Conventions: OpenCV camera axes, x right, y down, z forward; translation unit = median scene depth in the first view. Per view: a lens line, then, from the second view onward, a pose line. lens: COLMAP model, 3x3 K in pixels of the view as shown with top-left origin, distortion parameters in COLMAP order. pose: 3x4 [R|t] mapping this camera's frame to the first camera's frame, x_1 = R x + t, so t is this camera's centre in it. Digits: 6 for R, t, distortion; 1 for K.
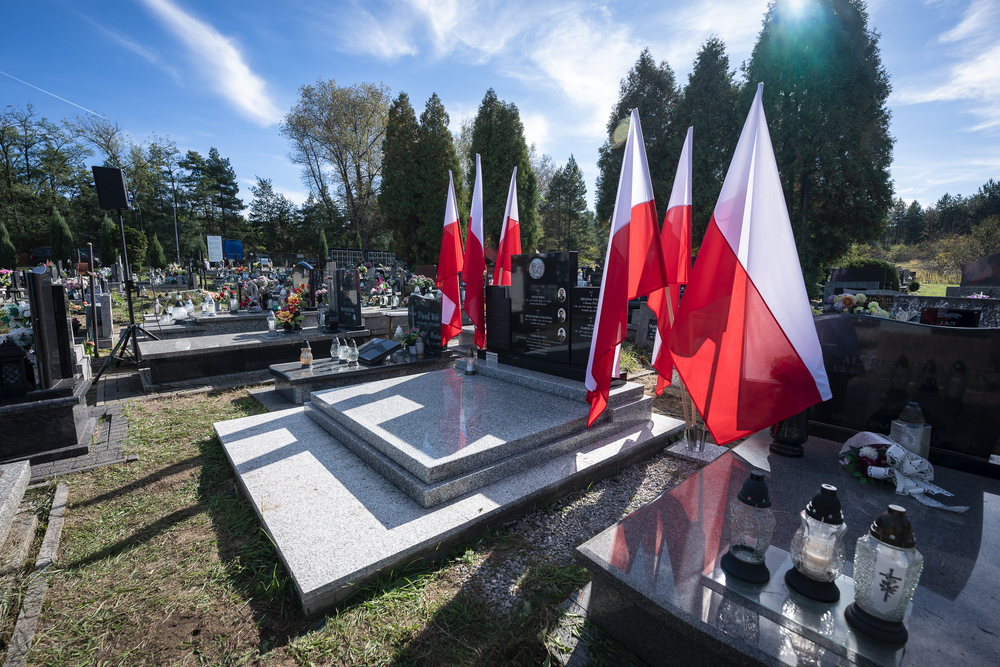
lens RADIAL K [[430.3, 0, 493.5], [0, 430.3, 343.3], [0, 0, 1]] dist [-0.009970, -0.000044]
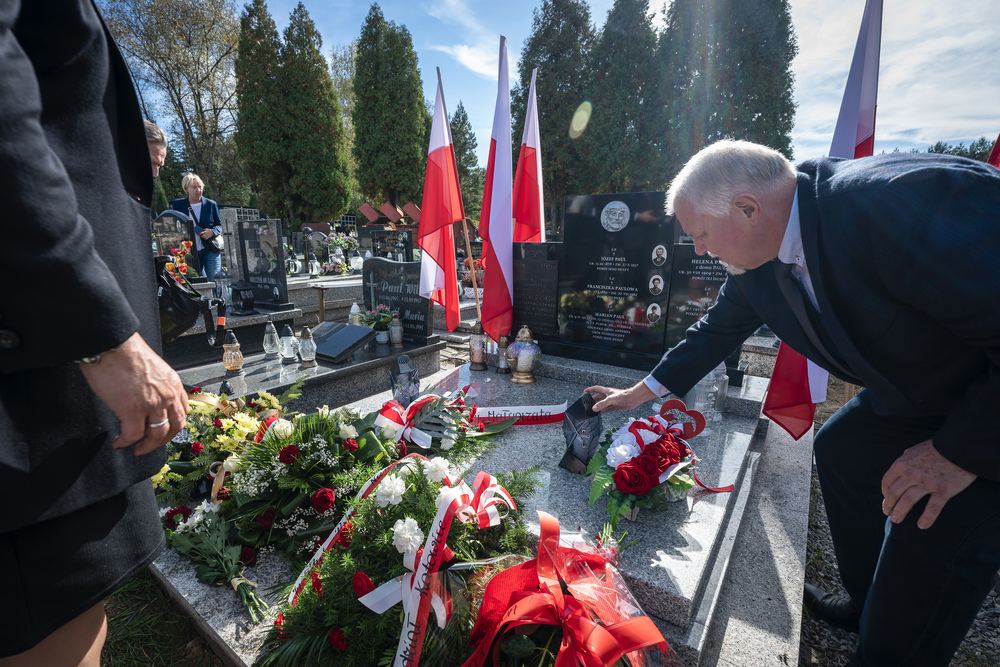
lens RADIAL K [[450.3, 0, 484.0], [0, 450.3, 367.4], [0, 0, 1]] dist [-0.017933, 0.001543]
pose [[0.970286, -0.057590, 0.235008, -0.044304], [0.028998, 0.991939, 0.123355, -0.004701], [-0.240217, -0.112875, 0.964134, 0.053389]]
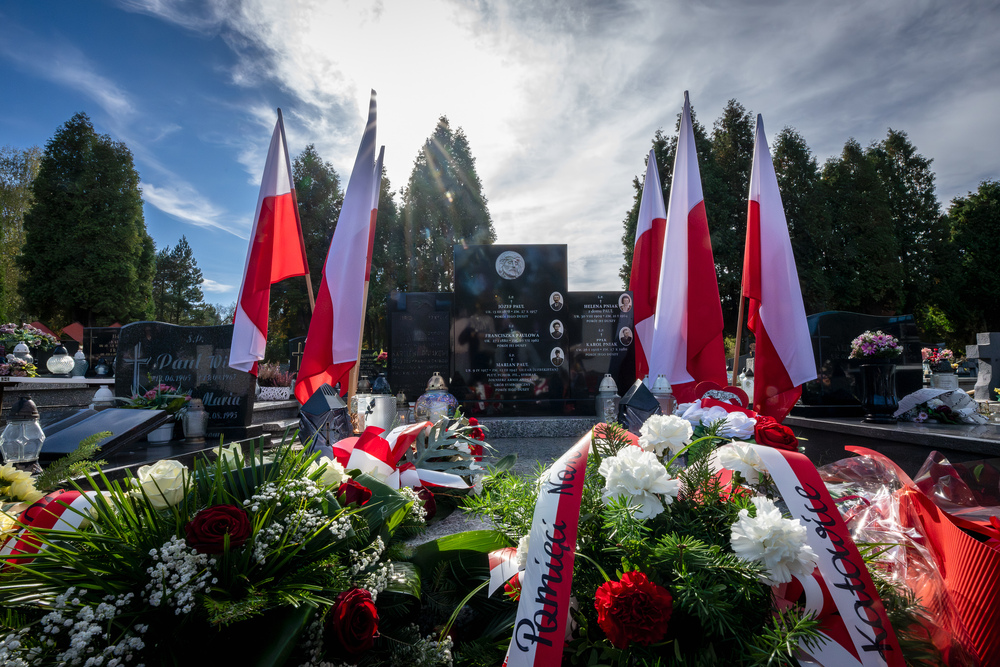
lens RADIAL K [[430.3, 0, 510.7], [0, 430.3, 349.2], [0, 0, 1]] dist [-0.009970, -0.000044]
pose [[0.645491, 0.049209, 0.762181, -0.065505], [0.131094, 0.975974, -0.174036, 0.012237], [-0.752433, 0.212256, 0.623532, 0.094576]]
